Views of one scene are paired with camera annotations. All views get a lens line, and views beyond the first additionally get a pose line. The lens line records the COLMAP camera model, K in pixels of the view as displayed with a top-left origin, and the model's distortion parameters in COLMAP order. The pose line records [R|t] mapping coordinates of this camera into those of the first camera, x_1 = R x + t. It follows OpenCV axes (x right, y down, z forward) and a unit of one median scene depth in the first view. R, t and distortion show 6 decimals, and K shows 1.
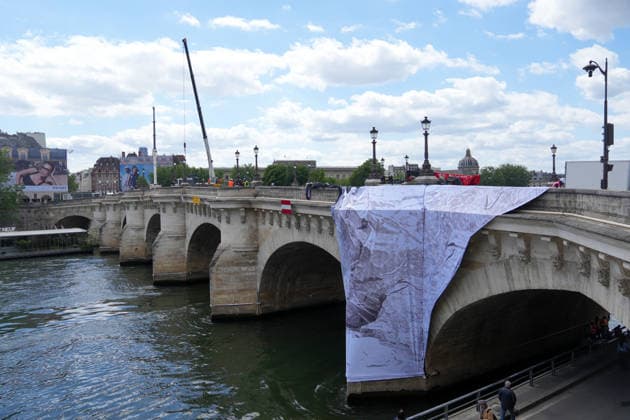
lens RADIAL K [[519.0, 0, 315.0], [0, 519.0, 210.0], [0, 0, 1]] dist [-0.089687, 0.168593]
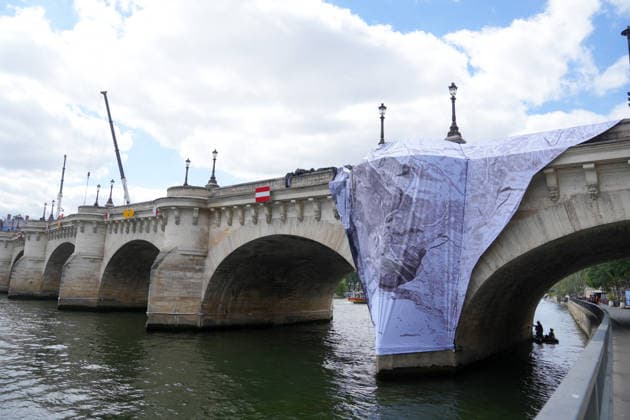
lens RADIAL K [[435.6, 0, 315.0], [0, 435.6, 210.0], [0, 0, 1]] dist [-0.125154, 0.092737]
pose [[0.954127, 0.106657, 0.279761, -0.256657], [-0.048691, 0.977234, -0.206503, 0.254067], [-0.295417, 0.183408, 0.937598, 0.333413]]
